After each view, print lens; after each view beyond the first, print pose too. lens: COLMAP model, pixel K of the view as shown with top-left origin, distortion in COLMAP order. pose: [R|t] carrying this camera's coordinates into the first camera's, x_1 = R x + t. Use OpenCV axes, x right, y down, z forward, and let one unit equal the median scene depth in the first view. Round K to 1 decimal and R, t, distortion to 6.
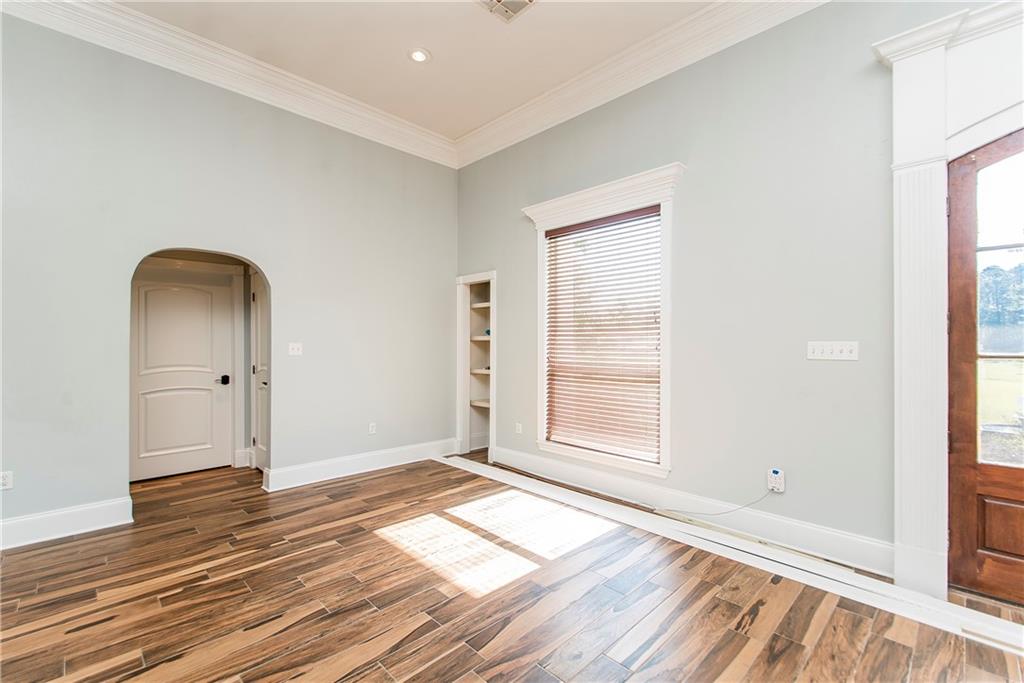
lens RADIAL K [[445.2, 0, 489.0], [0, 445.2, 339.4], [0, 0, 1]] dist [0.003911, -0.000436]
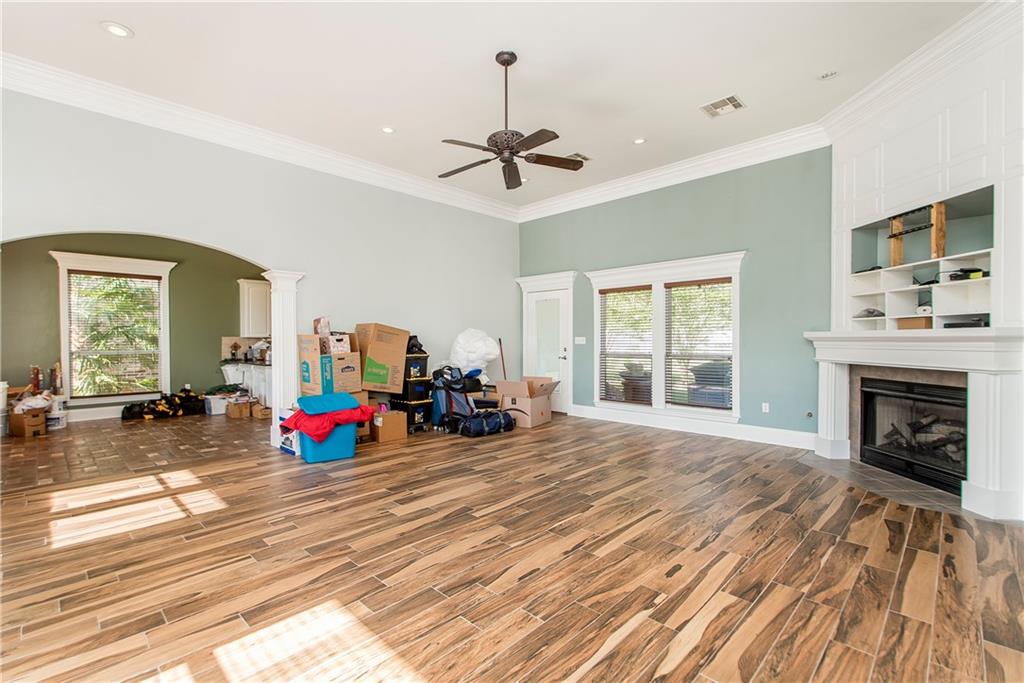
lens RADIAL K [[459.7, 0, 498.7], [0, 459.7, 343.9], [0, 0, 1]] dist [0.004056, 0.000207]
pose [[-0.999187, 0.003457, -0.040156, -0.278431], [0.003484, 0.999994, -0.000617, 0.029844], [0.040154, -0.000756, -0.999193, 1.601634]]
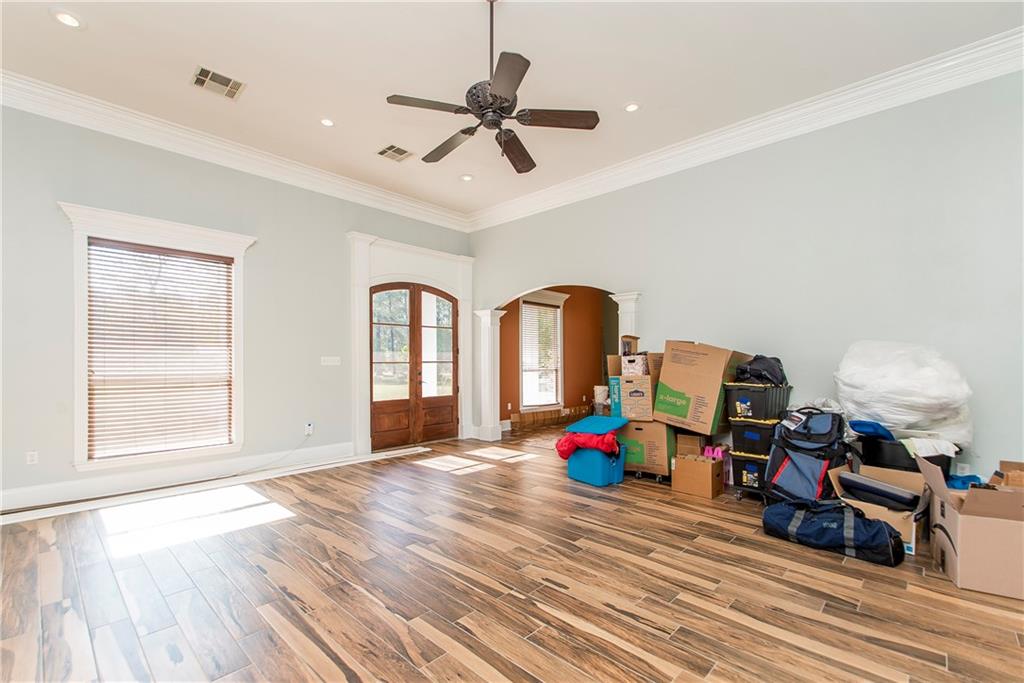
lens RADIAL K [[454.4, 0, 508.3], [0, 454.4, 360.9], [0, 0, 1]] dist [0.010040, -0.000191]
pose [[-0.051616, -0.002671, 0.998663, -1.372101], [-0.010610, 0.999941, 0.002126, 0.010854], [-0.998611, -0.010486, -0.051641, 0.261660]]
